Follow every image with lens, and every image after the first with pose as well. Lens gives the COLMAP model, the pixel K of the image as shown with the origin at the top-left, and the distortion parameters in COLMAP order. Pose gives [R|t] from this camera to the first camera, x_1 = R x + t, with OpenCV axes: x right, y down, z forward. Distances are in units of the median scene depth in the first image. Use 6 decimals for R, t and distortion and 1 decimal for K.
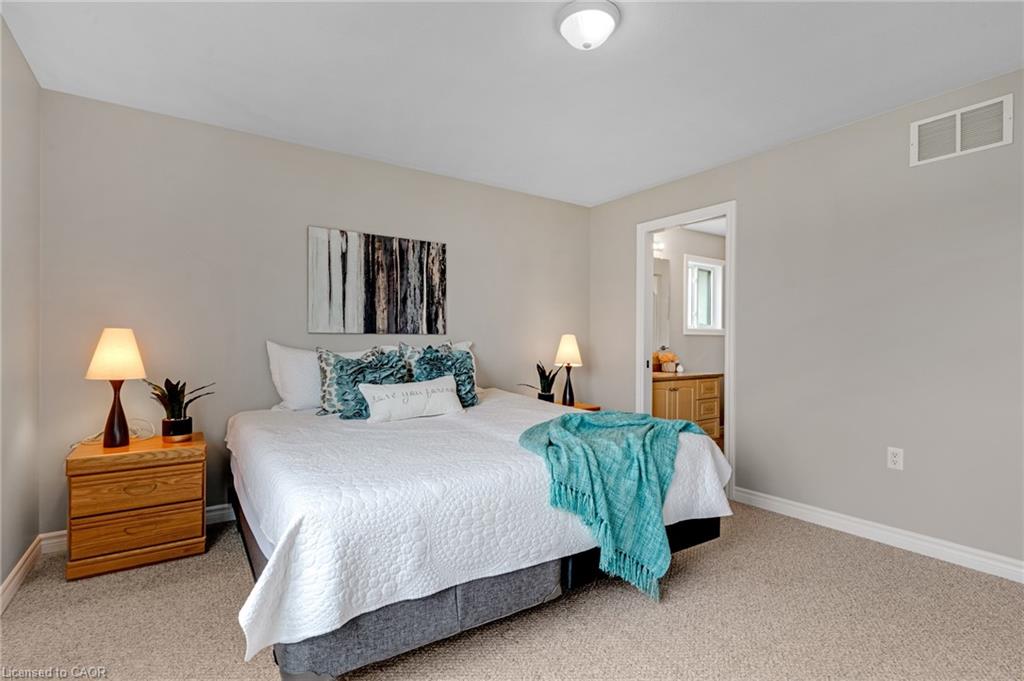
lens RADIAL K [[471.1, 0, 507.1], [0, 471.1, 340.4], [0, 0, 1]] dist [0.002879, -0.001871]
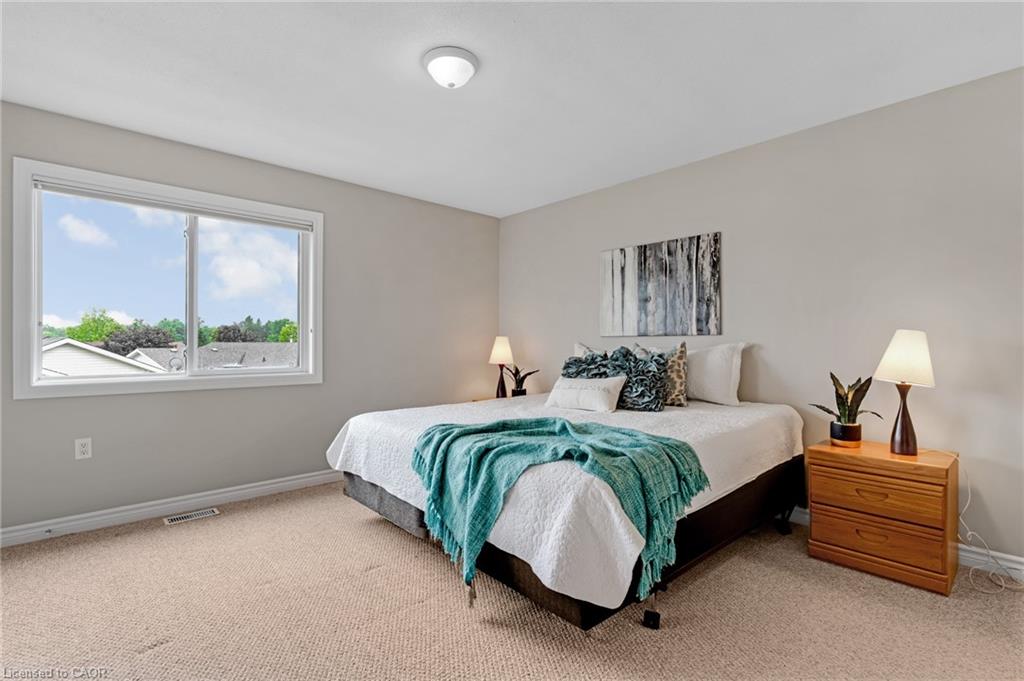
lens RADIAL K [[496.6, 0, 504.4], [0, 496.6, 340.7], [0, 0, 1]] dist [-0.001193, 0.002617]
pose [[0.136794, -0.010172, -0.990547, 0.749056], [0.001825, 0.999948, -0.010016, 0.006225], [0.990598, -0.000438, 0.136805, 0.492715]]
